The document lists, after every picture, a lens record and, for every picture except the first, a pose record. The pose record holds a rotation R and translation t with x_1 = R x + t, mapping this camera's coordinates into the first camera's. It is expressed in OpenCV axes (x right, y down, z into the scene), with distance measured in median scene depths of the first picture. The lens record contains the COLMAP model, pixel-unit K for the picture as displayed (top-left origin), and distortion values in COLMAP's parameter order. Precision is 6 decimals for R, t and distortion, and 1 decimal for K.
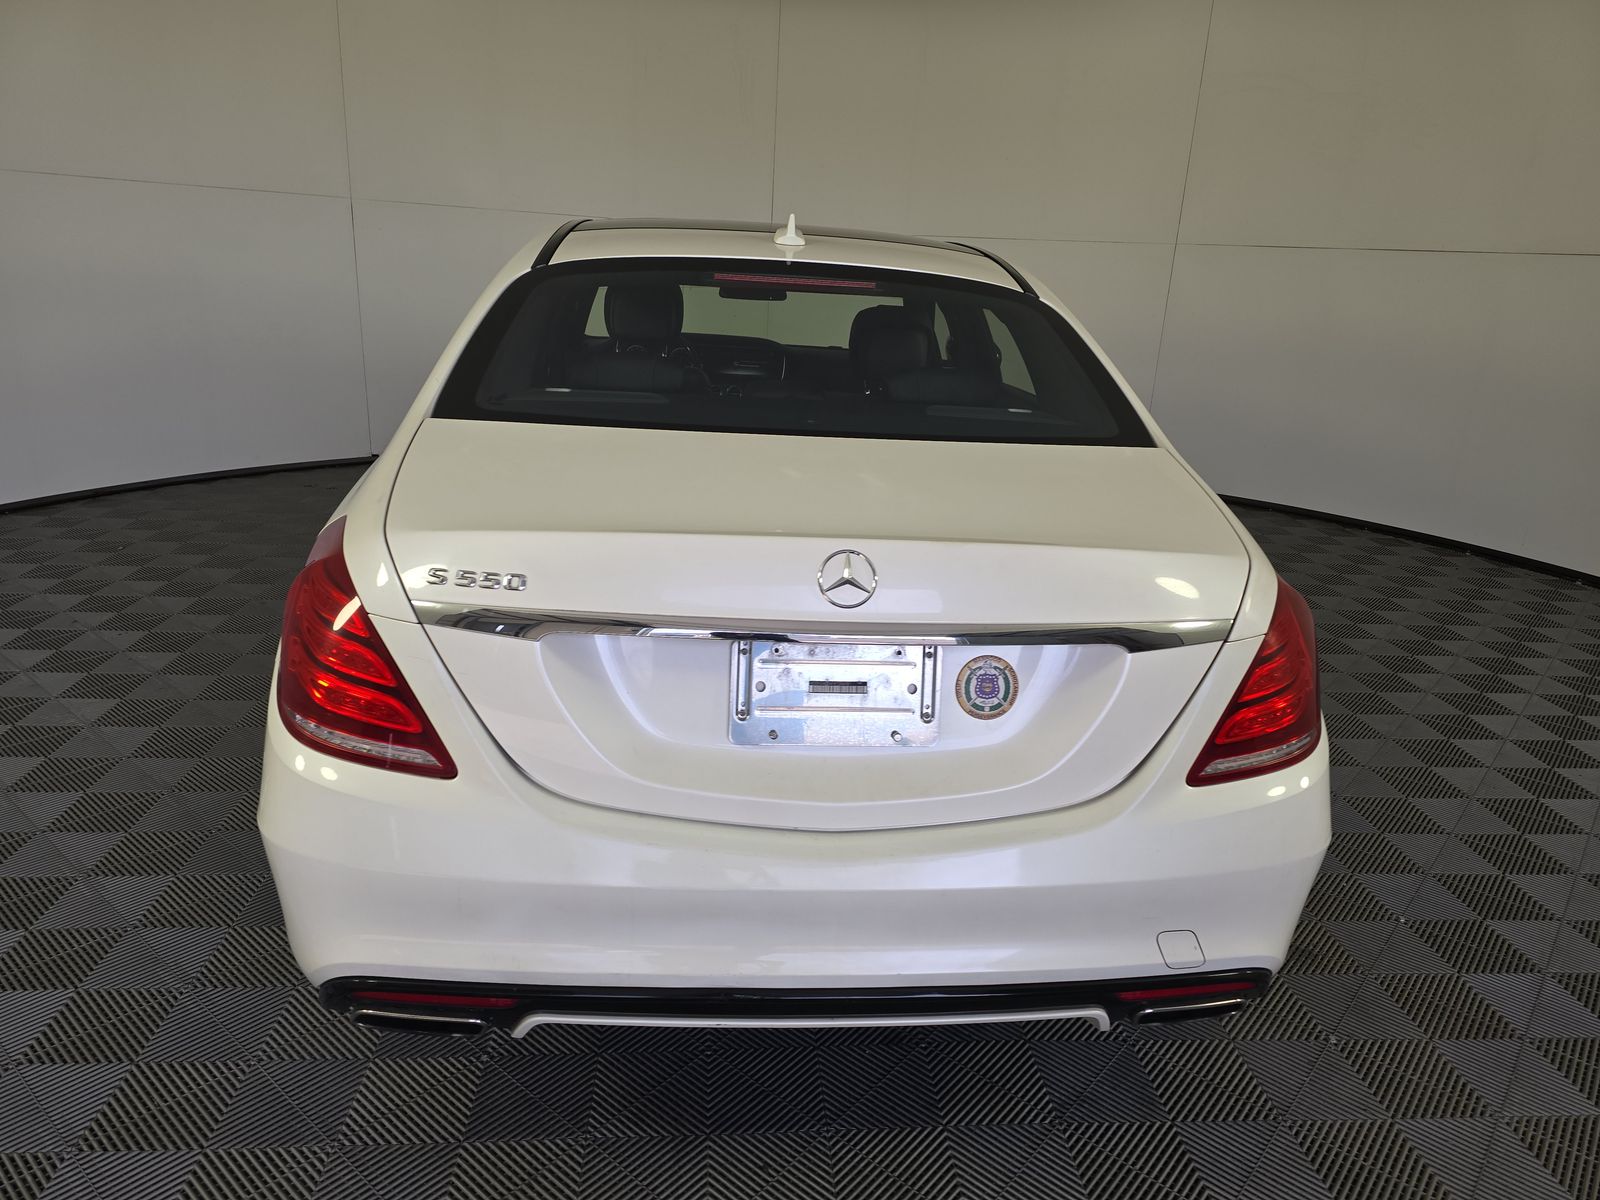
lens RADIAL K [[1076.6, 0, 800.0], [0, 1076.6, 600.0], [0, 0, 1]] dist [0.019399, -0.027574]
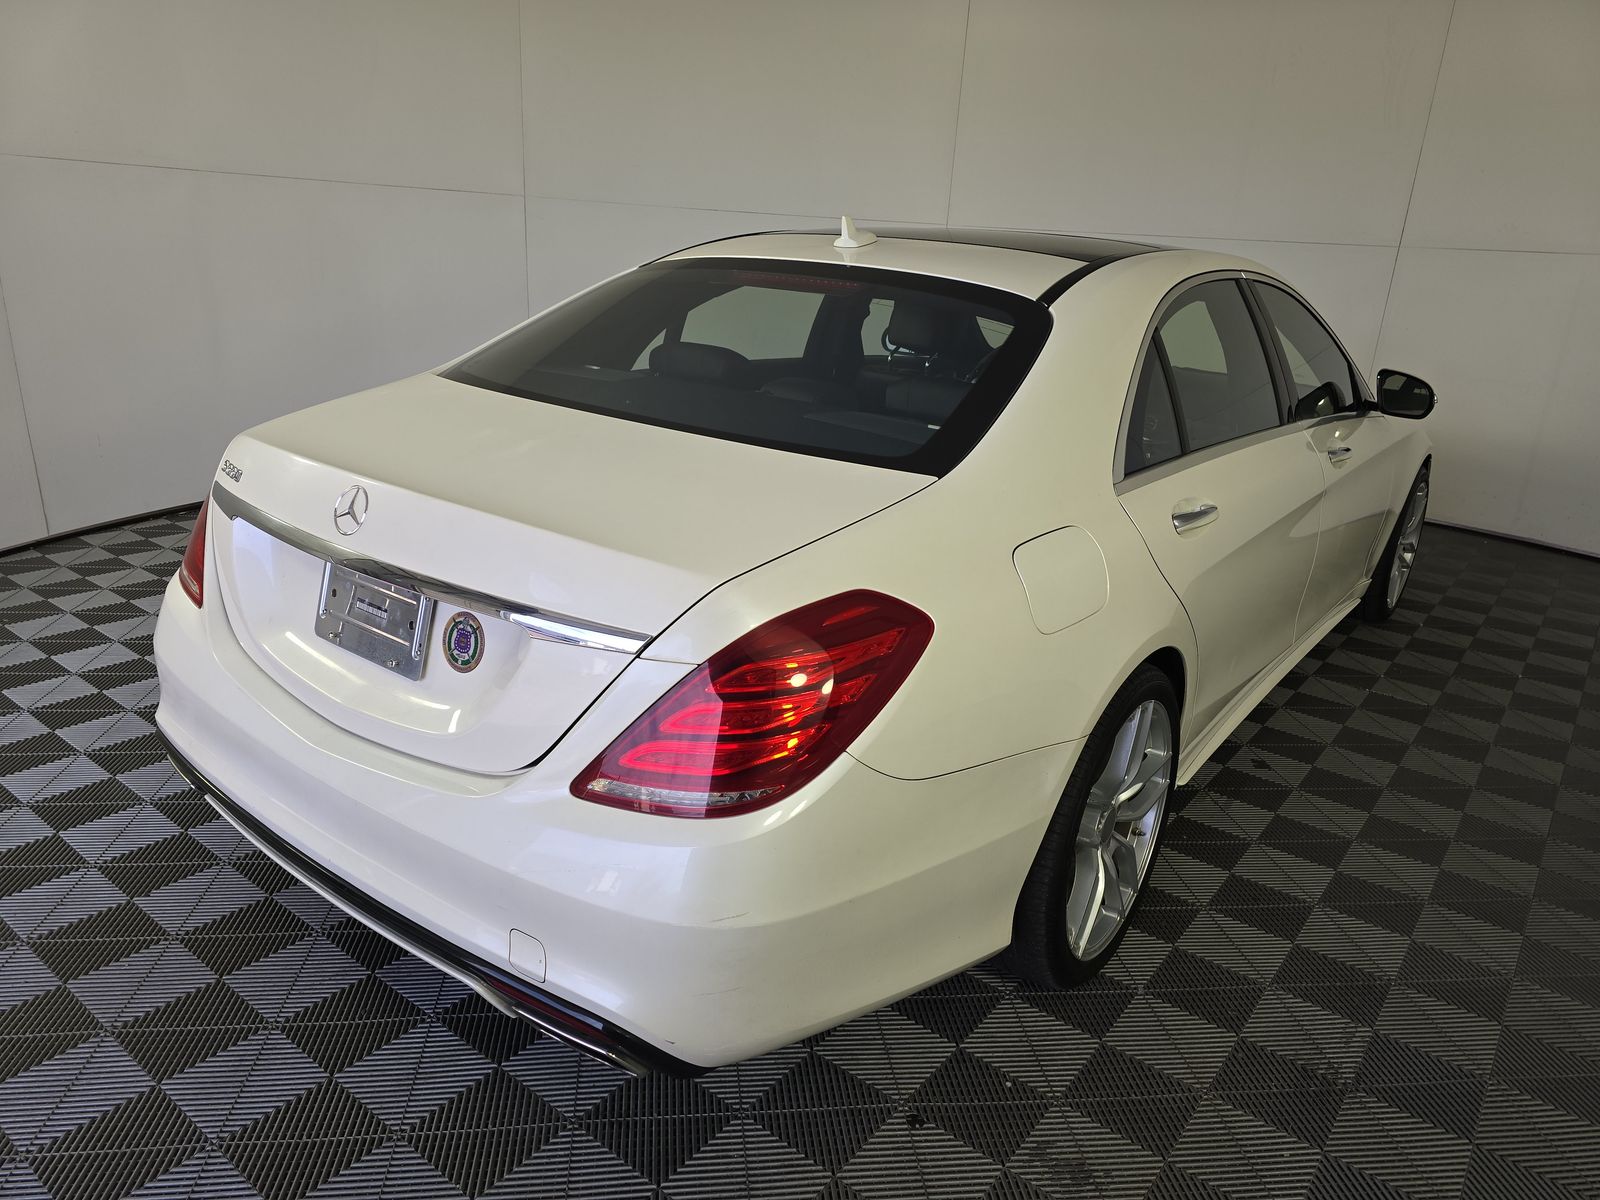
lens RADIAL K [[1076.6, 0, 800.0], [0, 1076.6, 600.0], [0, 0, 1]] dist [0.019399, -0.027574]
pose [[0.740807, 0.203931, -0.640013, 0.830258], [-0.221148, 0.973728, 0.054288, -0.068752], [0.634270, 0.101320, 0.766443, 0.296863]]
